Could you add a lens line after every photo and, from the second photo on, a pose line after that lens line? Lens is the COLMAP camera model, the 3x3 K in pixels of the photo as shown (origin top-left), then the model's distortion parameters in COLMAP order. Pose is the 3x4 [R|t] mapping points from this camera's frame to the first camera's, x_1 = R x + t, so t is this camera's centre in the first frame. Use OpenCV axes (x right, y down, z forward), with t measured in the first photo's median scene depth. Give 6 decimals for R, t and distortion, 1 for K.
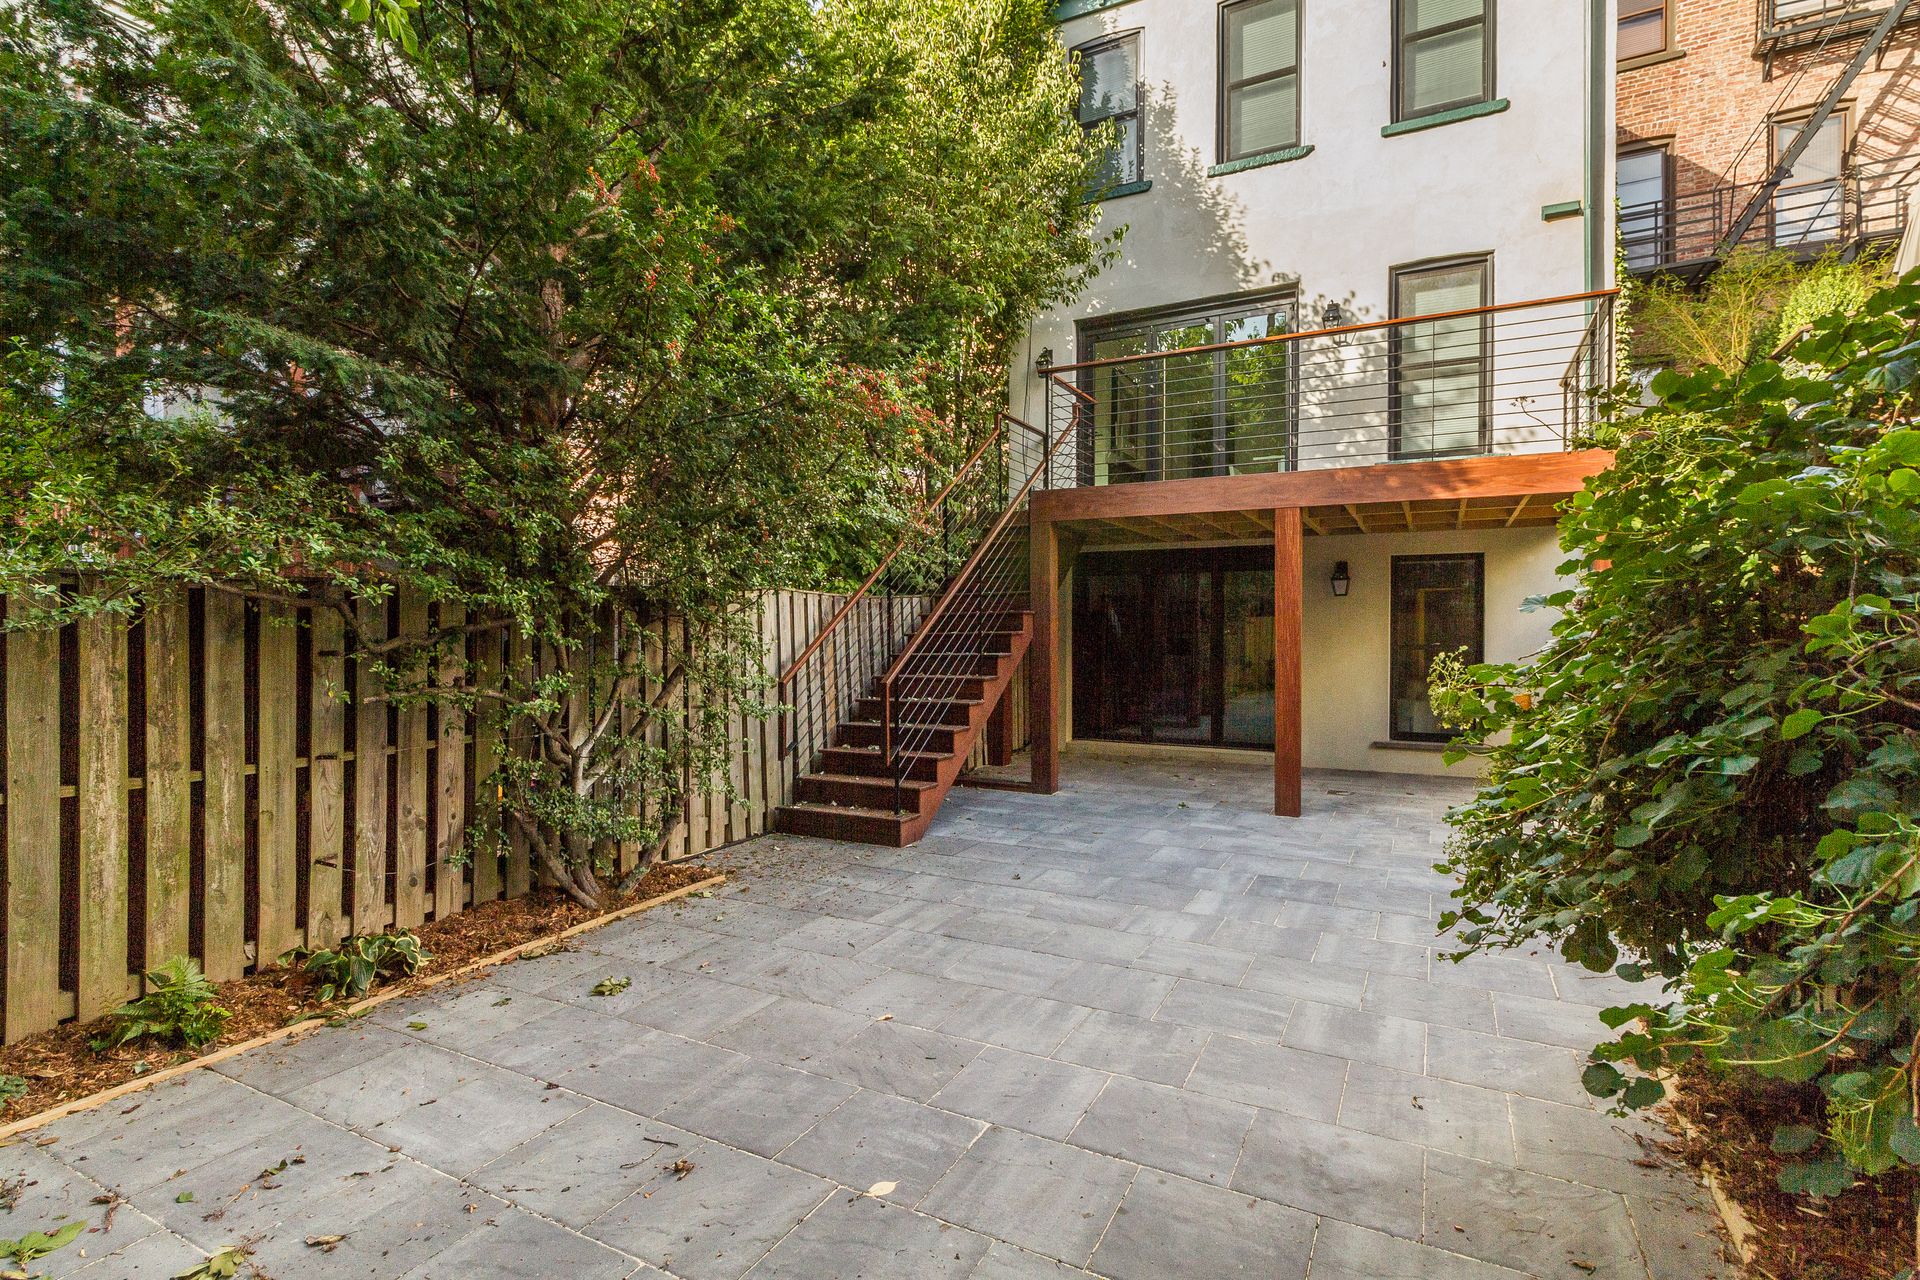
lens RADIAL K [[922.7, 0, 951.4], [0, 922.7, 635.3], [0, 0, 1]] dist [0.002613, 0.000030]
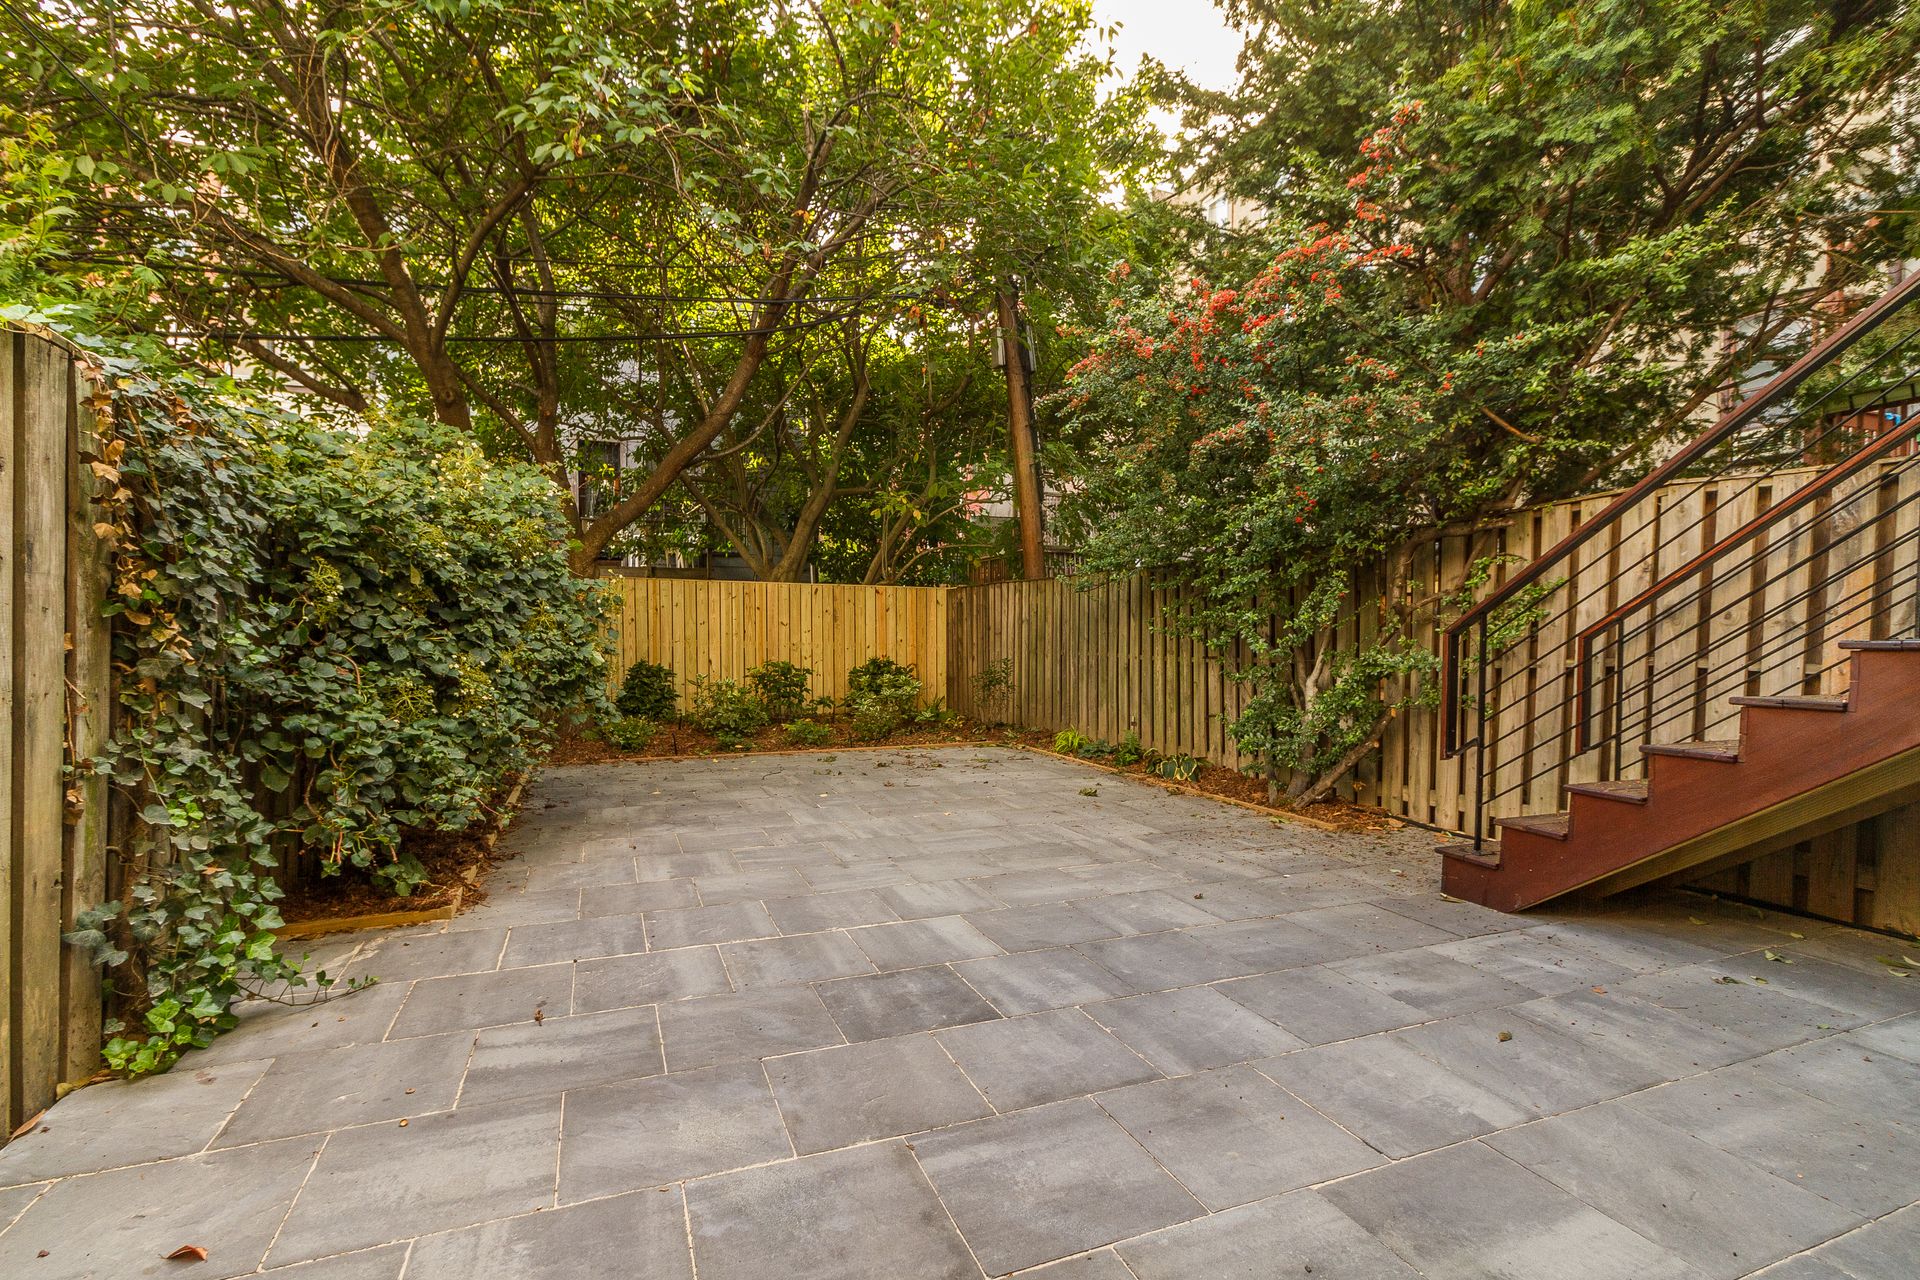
lens RADIAL K [[922.7, 0, 957.4], [0, 922.7, 642.6], [0, 0, 1]] dist [0.002613, 0.000030]
pose [[-0.656033, 0.003541, -0.754724, 0.858205], [-0.009193, 0.999877, 0.012681, 0.074210], [0.754676, 0.015257, -0.655920, 1.570328]]
